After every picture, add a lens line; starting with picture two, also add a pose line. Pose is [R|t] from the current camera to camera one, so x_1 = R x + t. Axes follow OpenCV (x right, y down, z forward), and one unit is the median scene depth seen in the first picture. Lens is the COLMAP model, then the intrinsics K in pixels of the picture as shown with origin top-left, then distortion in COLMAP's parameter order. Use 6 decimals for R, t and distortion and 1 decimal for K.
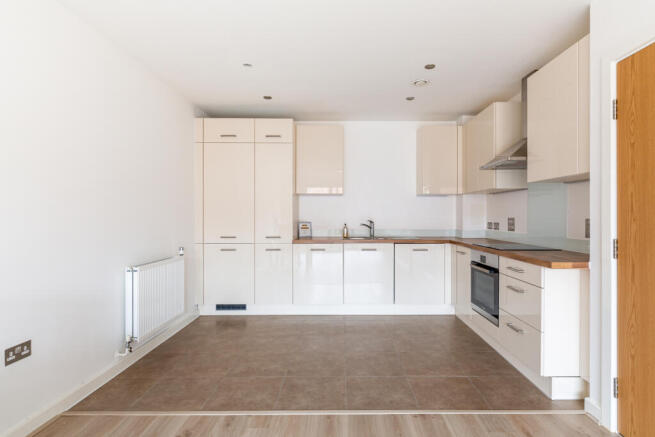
lens RADIAL K [[334.3, 0, 350.5], [0, 334.3, 217.7], [0, 0, 1]] dist [-0.001119, -0.000098]
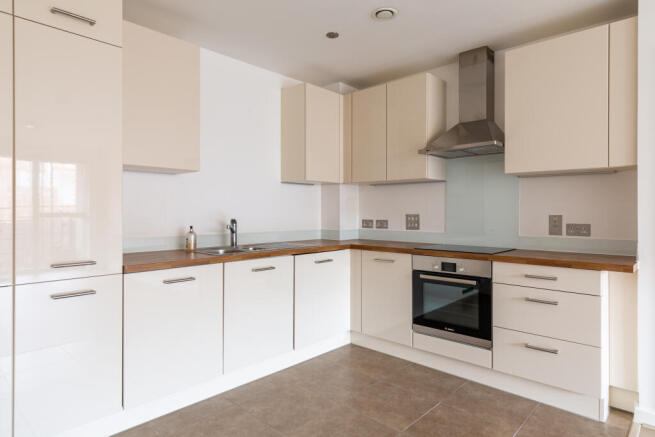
lens RADIAL K [[371.9, 0, 327.5], [0, 371.9, 218.5], [0, 0, 1]] dist [0.001432, 0.000201]
pose [[0.709127, -0.010280, 0.705006, -0.335192], [0.001746, 0.999916, 0.012824, -0.001444], [-0.705078, -0.007863, 0.709086, 0.467740]]
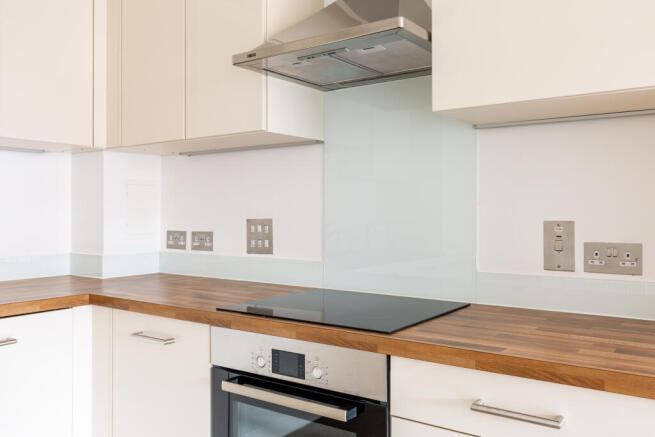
lens RADIAL K [[548.1, 0, 327.5], [0, 548.1, 218.5], [0, 0, 1]] dist [0.003420, 0.000094]
pose [[0.604542, -0.004316, 0.796562, 0.034764], [0.003234, 0.999990, 0.002964, -0.001689], [-0.796567, 0.000784, 0.604550, 0.552411]]
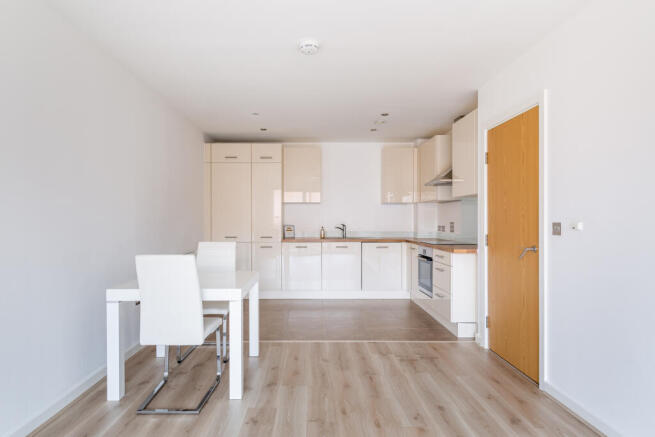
lens RADIAL K [[371.9, 0, 327.5], [0, 371.9, 218.5], [0, 0, 1]] dist [0.001432, 0.000201]
pose [[0.999886, -0.000138, 0.015071, -0.020817], [0.000283, 0.999954, -0.009600, 0.000695], [-0.015069, 0.009604, 0.999840, -0.416754]]
